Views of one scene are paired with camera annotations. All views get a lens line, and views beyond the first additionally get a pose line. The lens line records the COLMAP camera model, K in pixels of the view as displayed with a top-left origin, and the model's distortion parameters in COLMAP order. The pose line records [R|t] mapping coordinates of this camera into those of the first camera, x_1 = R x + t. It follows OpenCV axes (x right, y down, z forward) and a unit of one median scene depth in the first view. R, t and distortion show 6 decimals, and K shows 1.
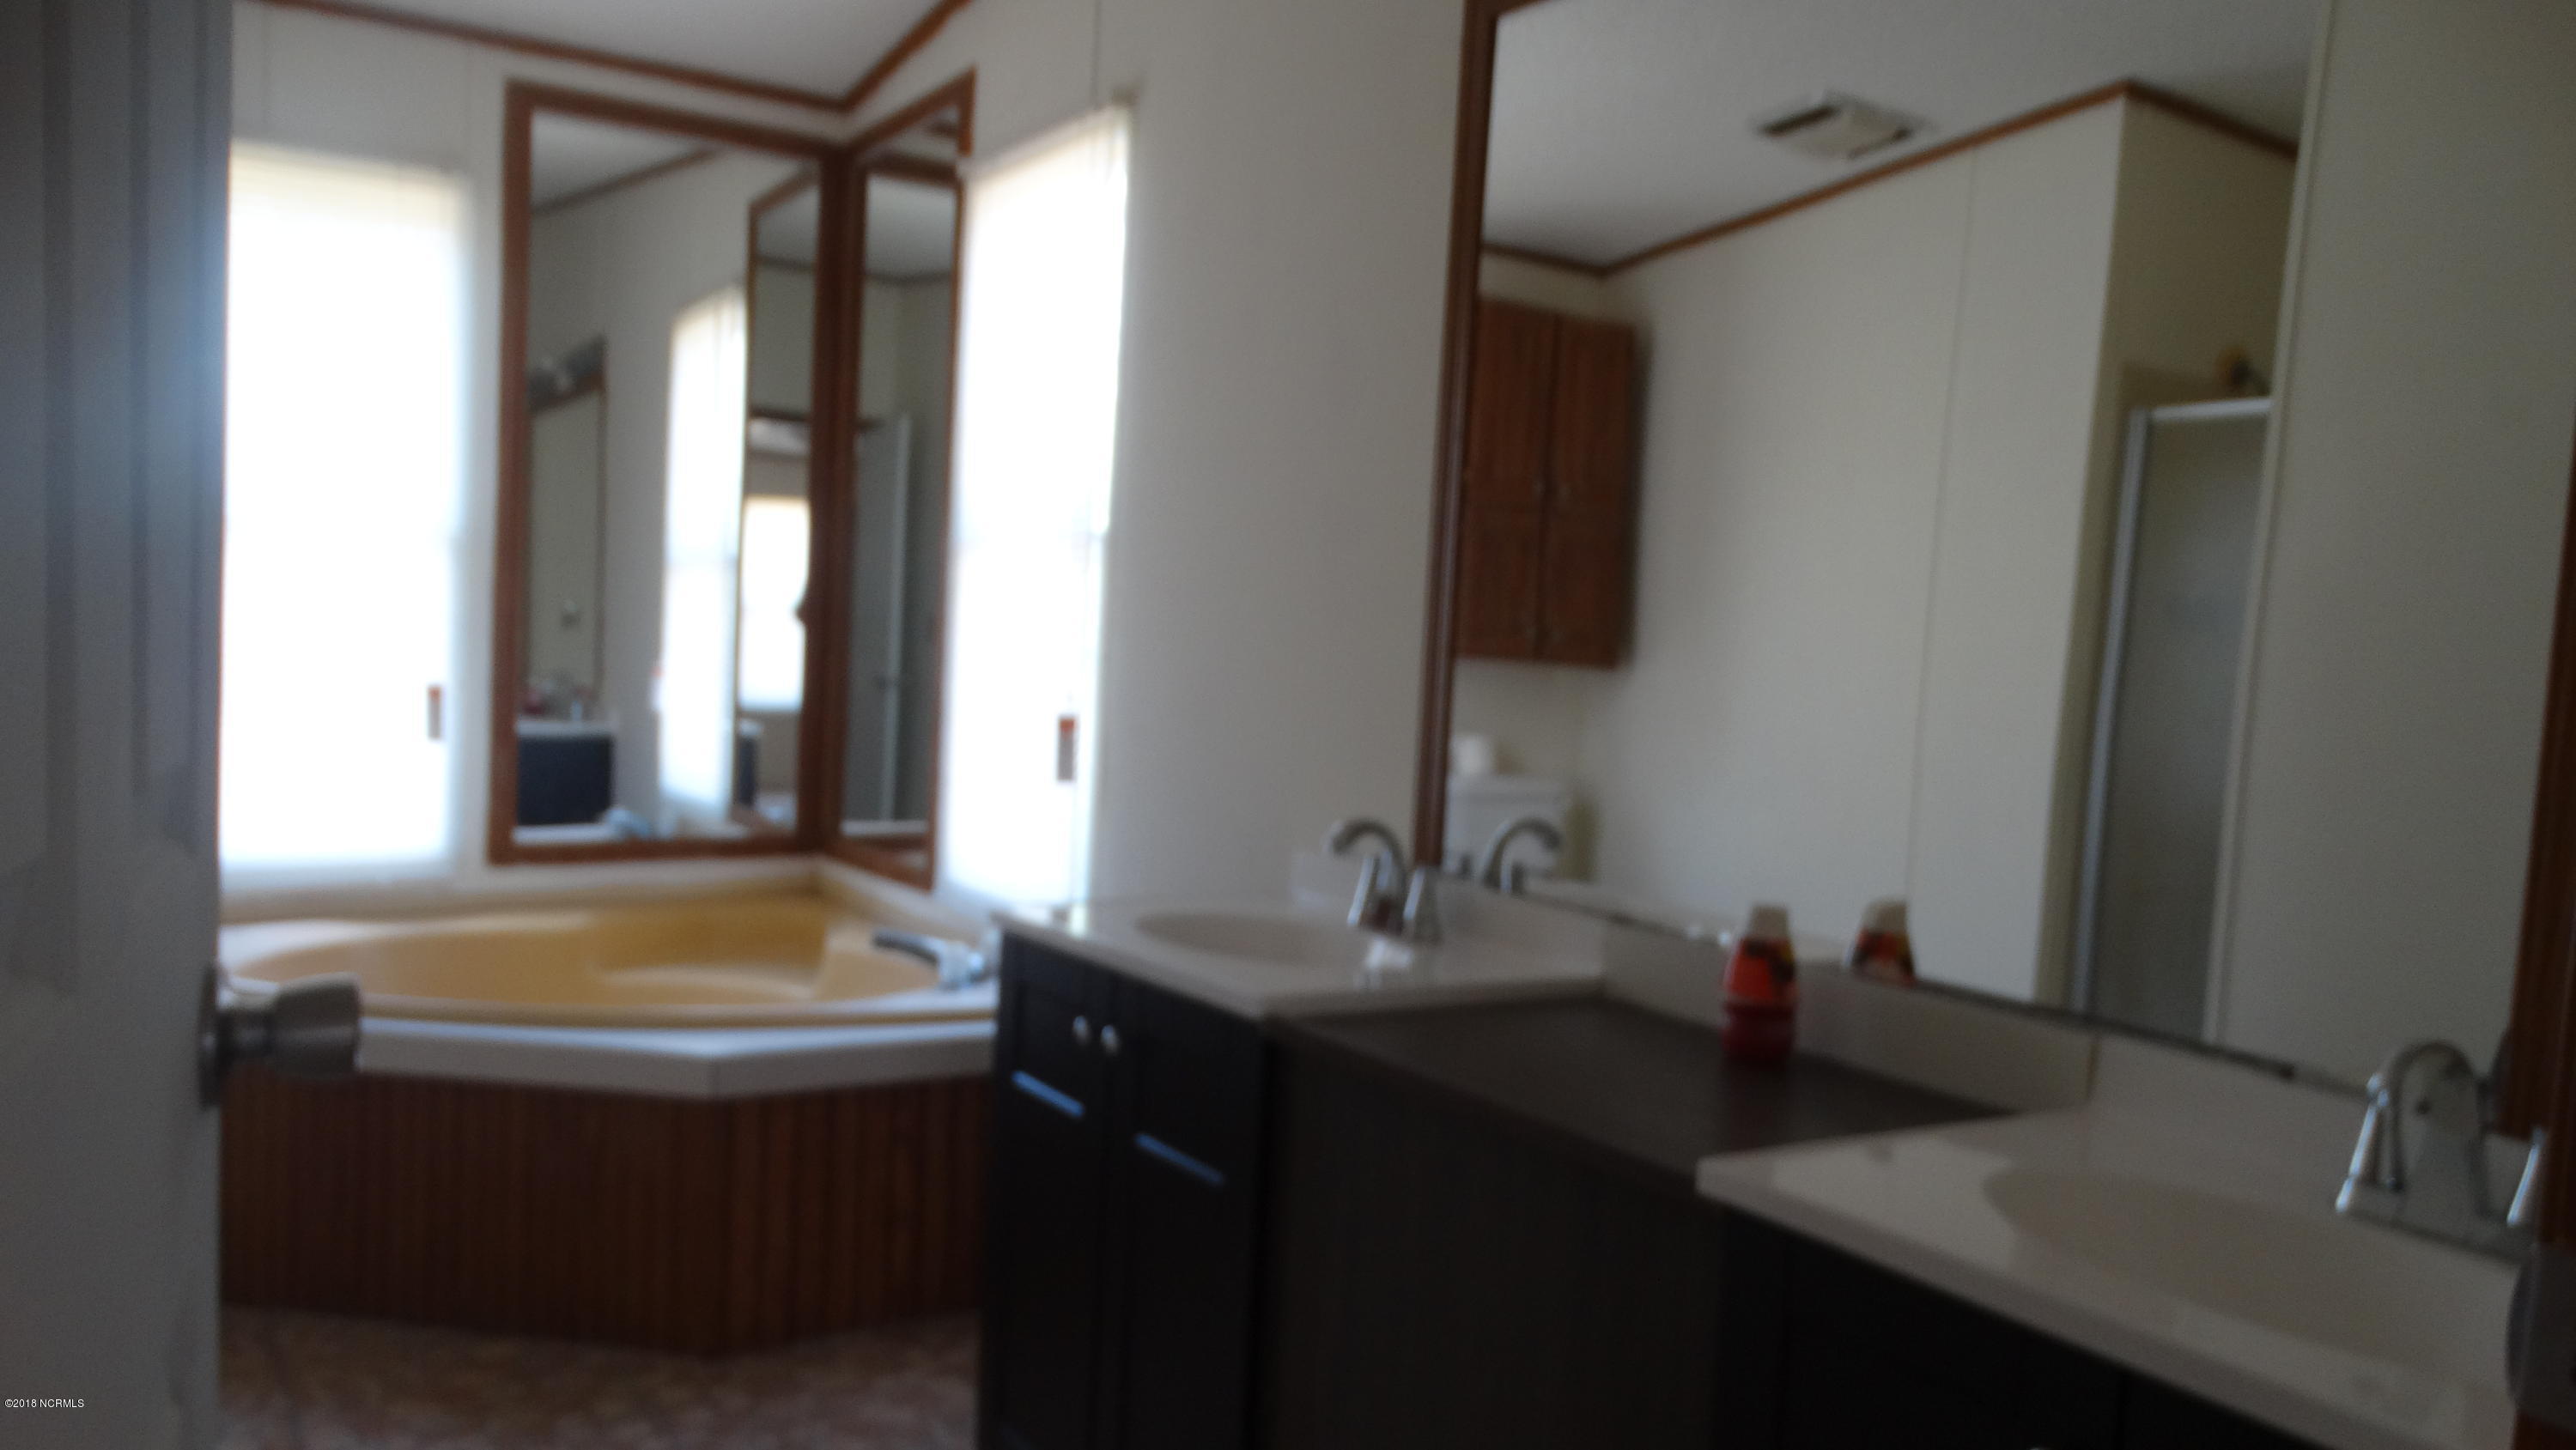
lens RADIAL K [[1953.7, 0, 1287.1], [0, 1953.7, 728.5], [0, 0, 1]] dist [0.075736, 0.005872]
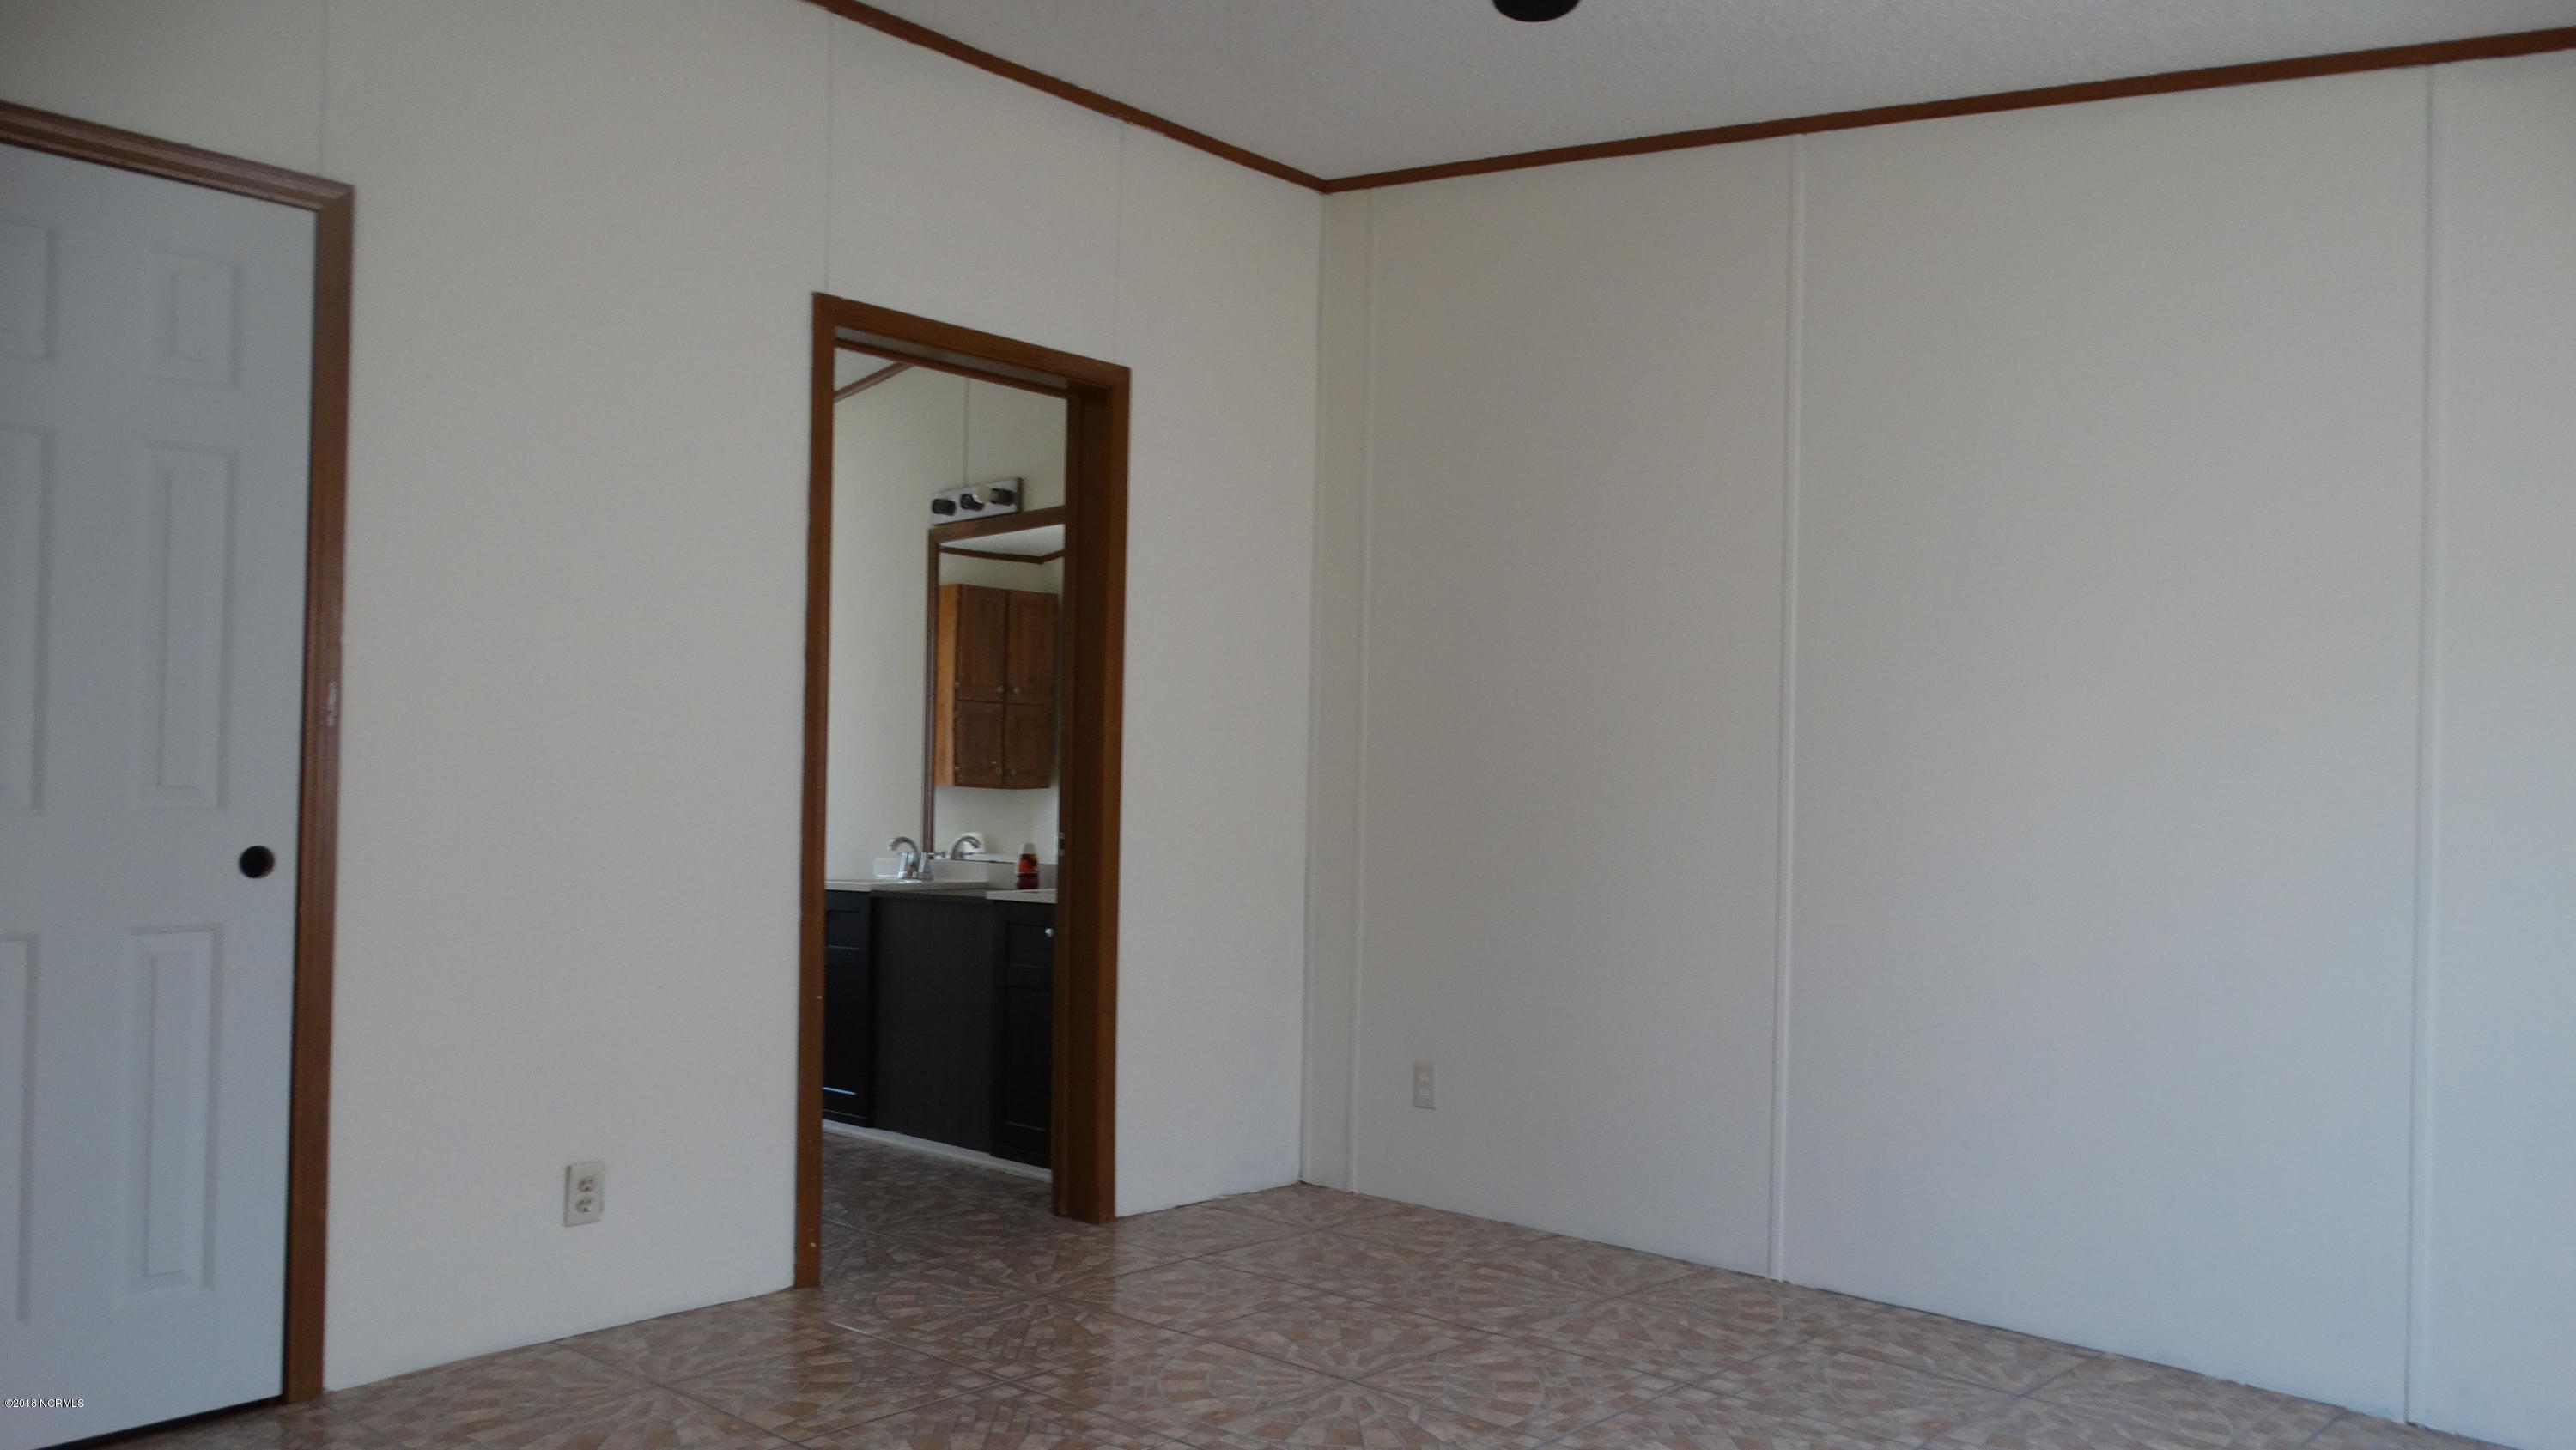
lens RADIAL K [[1953.7, 0, 1287.1], [0, 1953.7, 728.5], [0, 0, 1]] dist [0.075736, 0.005872]
pose [[0.972714, -0.041575, 0.228253, -0.053783], [0.059608, 0.995572, -0.072685, 0.122715], [-0.224220, 0.084307, 0.970885, -1.699154]]
